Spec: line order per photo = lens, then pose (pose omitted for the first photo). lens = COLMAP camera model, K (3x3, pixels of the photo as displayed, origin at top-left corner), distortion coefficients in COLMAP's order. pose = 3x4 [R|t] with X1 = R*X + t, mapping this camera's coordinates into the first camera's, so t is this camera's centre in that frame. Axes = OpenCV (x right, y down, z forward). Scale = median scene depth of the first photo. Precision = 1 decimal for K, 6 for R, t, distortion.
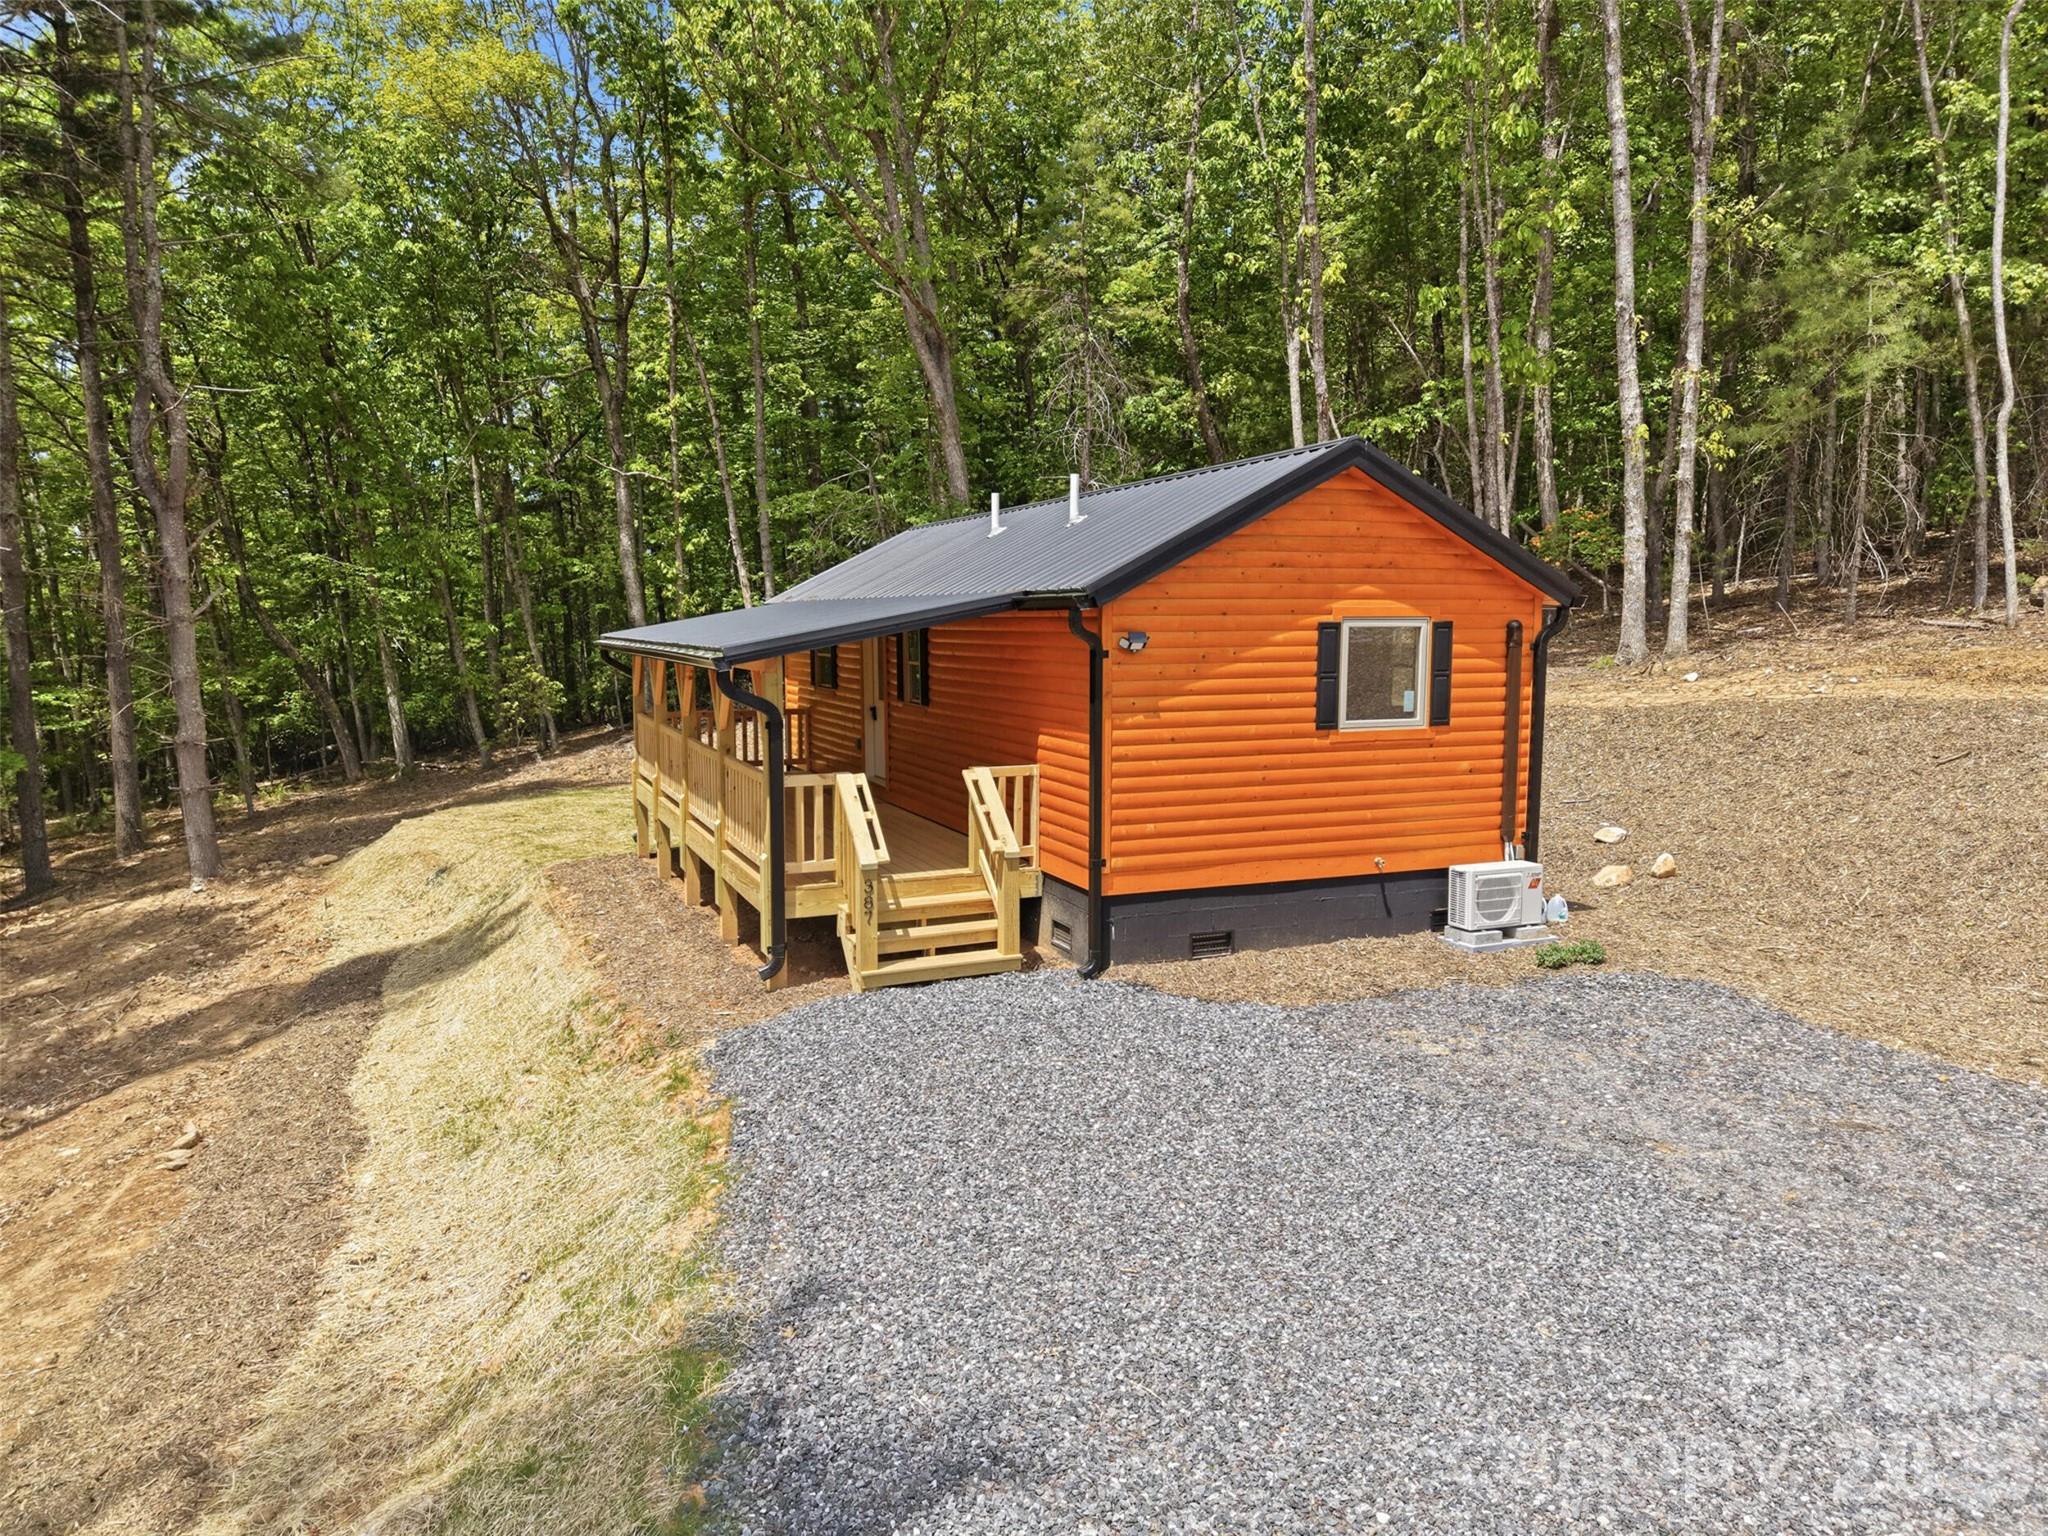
lens RADIAL K [[1379.6, 0, 1026.2], [0, 1379.6, 766.2], [0, 0, 1]] dist [0.040775, -0.037370]
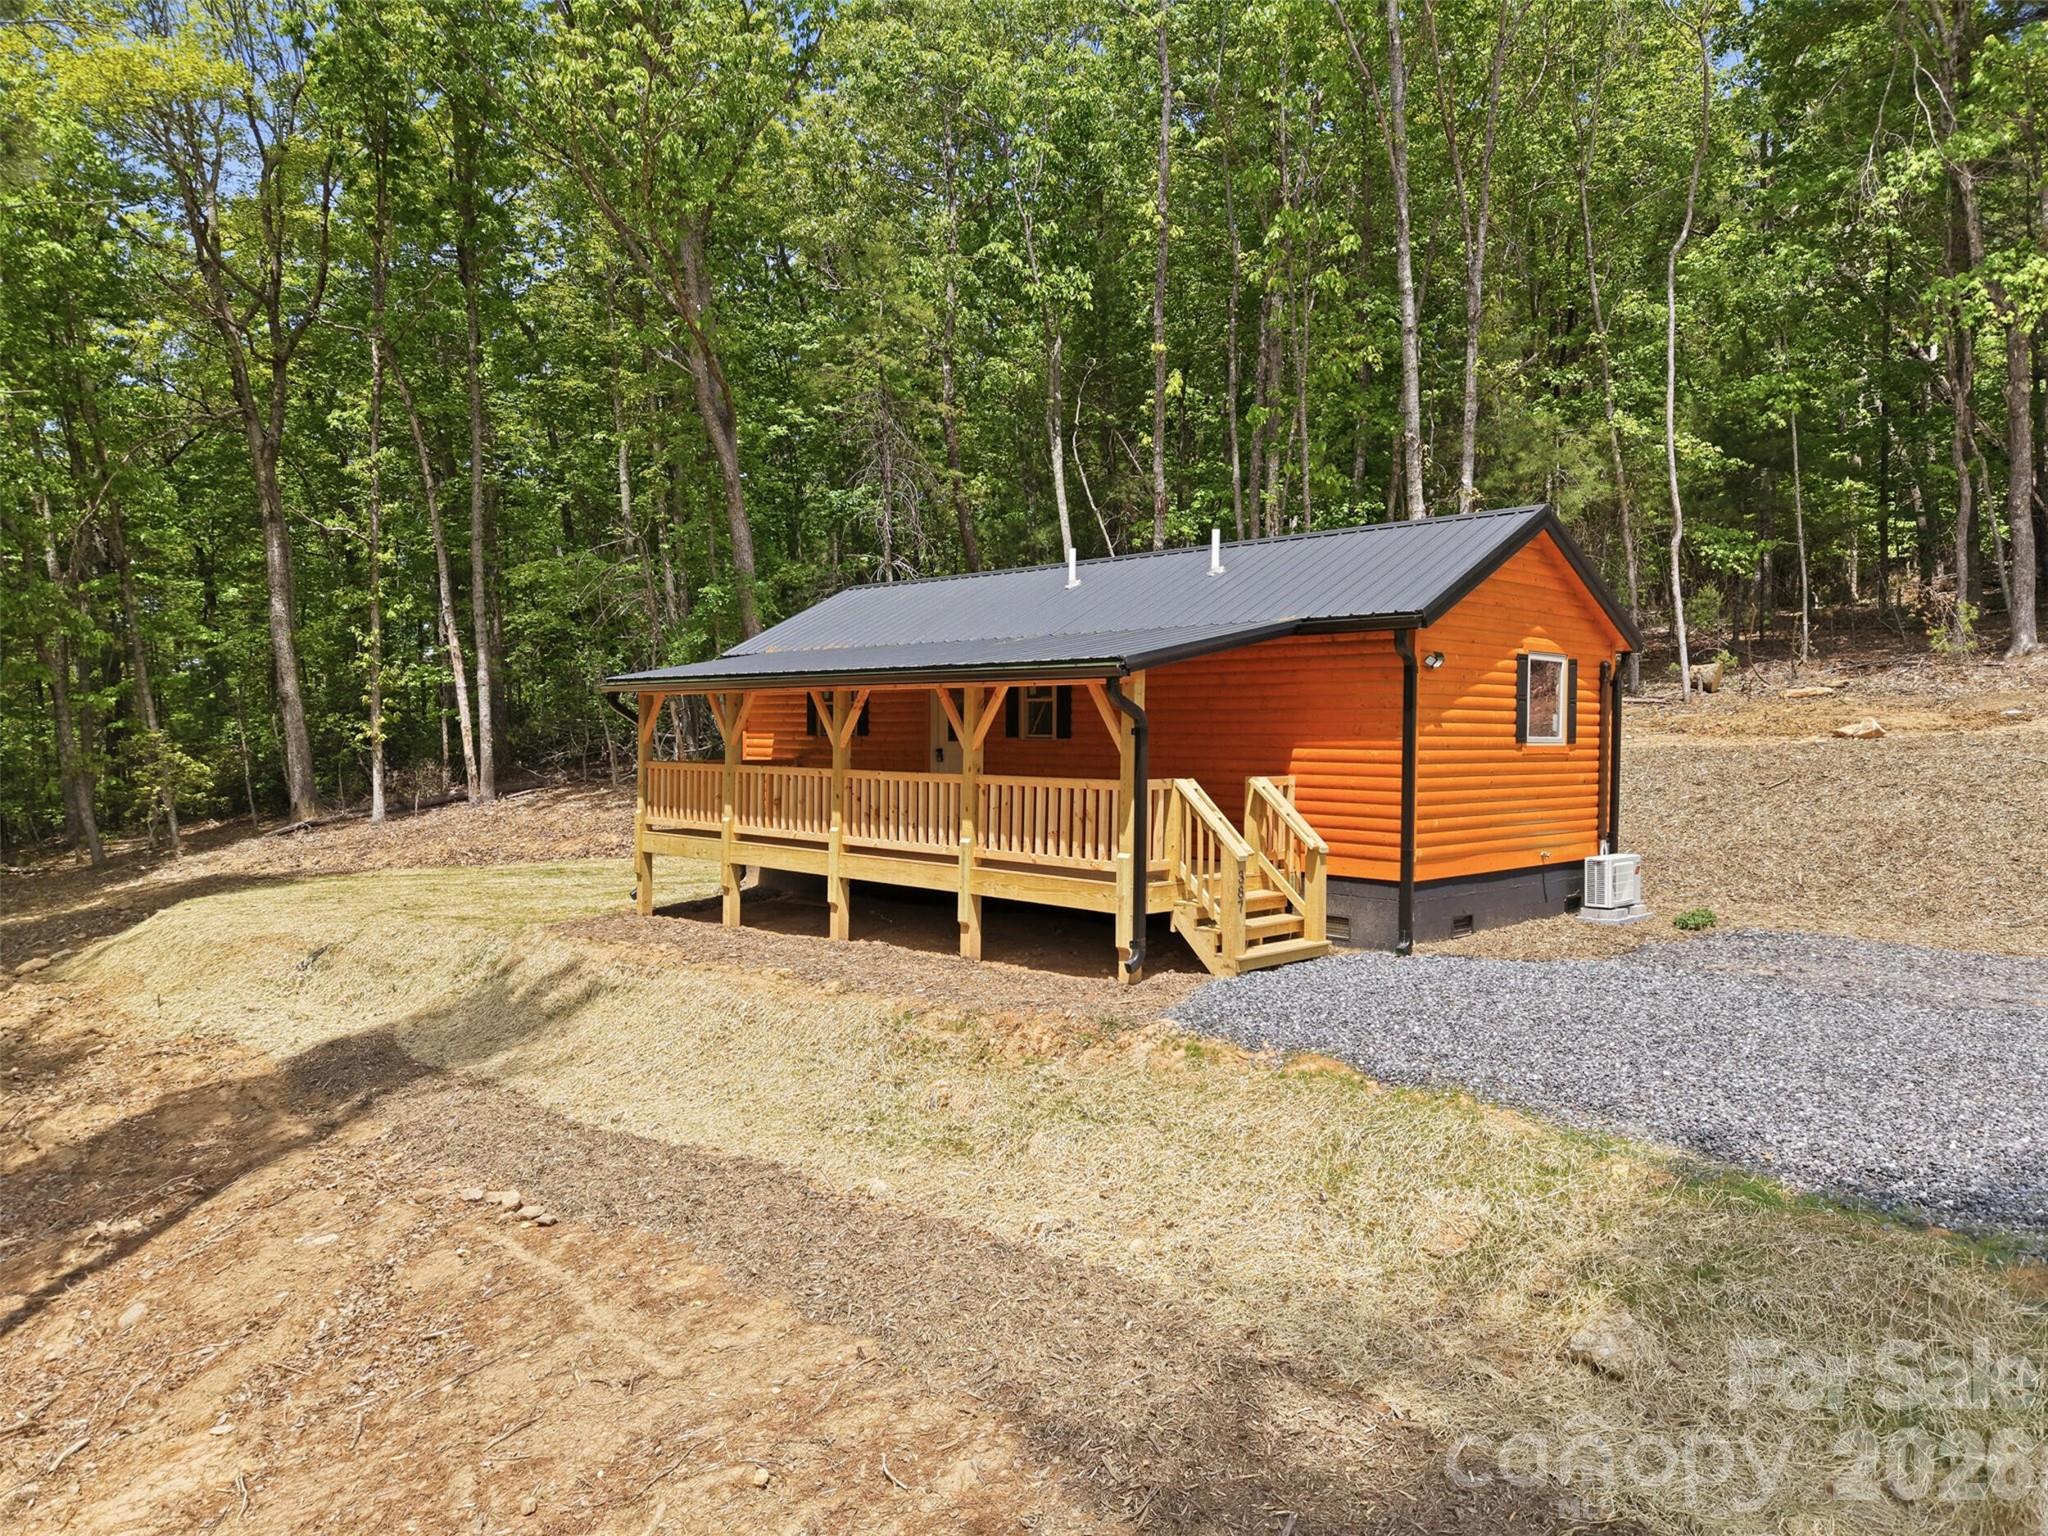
lens RADIAL K [[1379.6, 0, 1032.9], [0, 1379.6, 764.1], [0, 0, 1]] dist [0.040775, -0.037370]
pose [[0.928094, -0.000292, 0.372346, -0.607732], [0.030764, 0.996641, -0.075900, 0.068446], [-0.371073, 0.081897, 0.924985, 0.040380]]
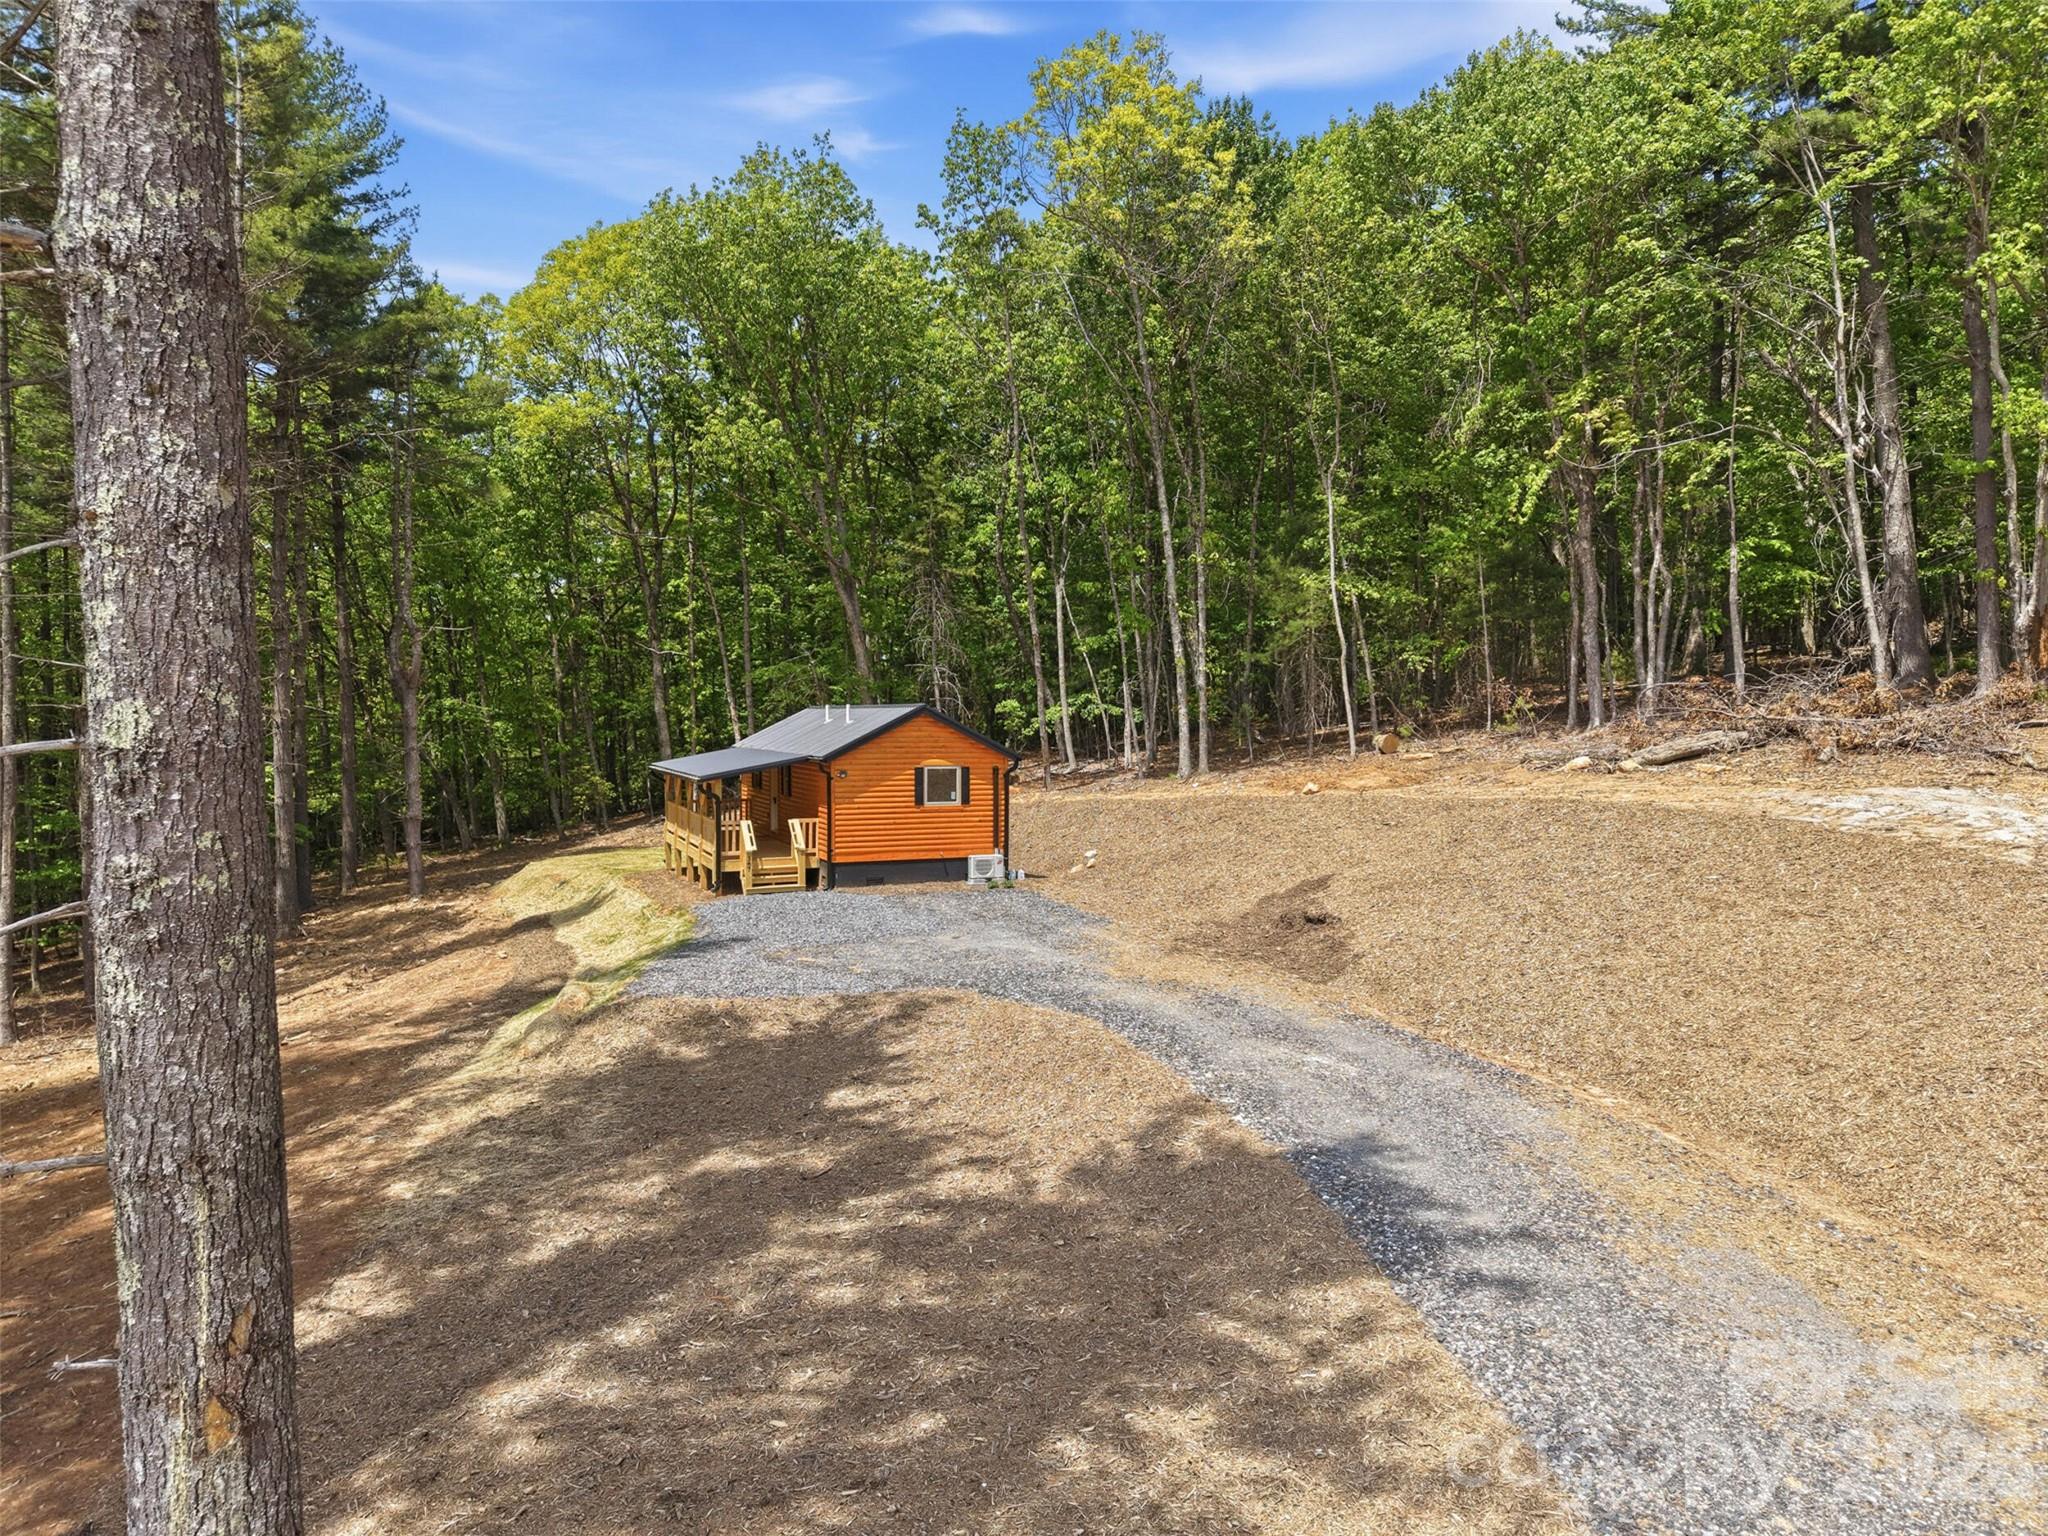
lens RADIAL K [[1379.6, 0, 1063.9], [0, 1379.6, 756.5], [0, 0, 1]] dist [0.040775, -0.037370]
pose [[0.999914, 0.001611, 0.013003, 0.458200], [-0.000610, 0.997063, -0.076584, 0.084943], [-0.013088, 0.076570, 0.996978, -1.726357]]
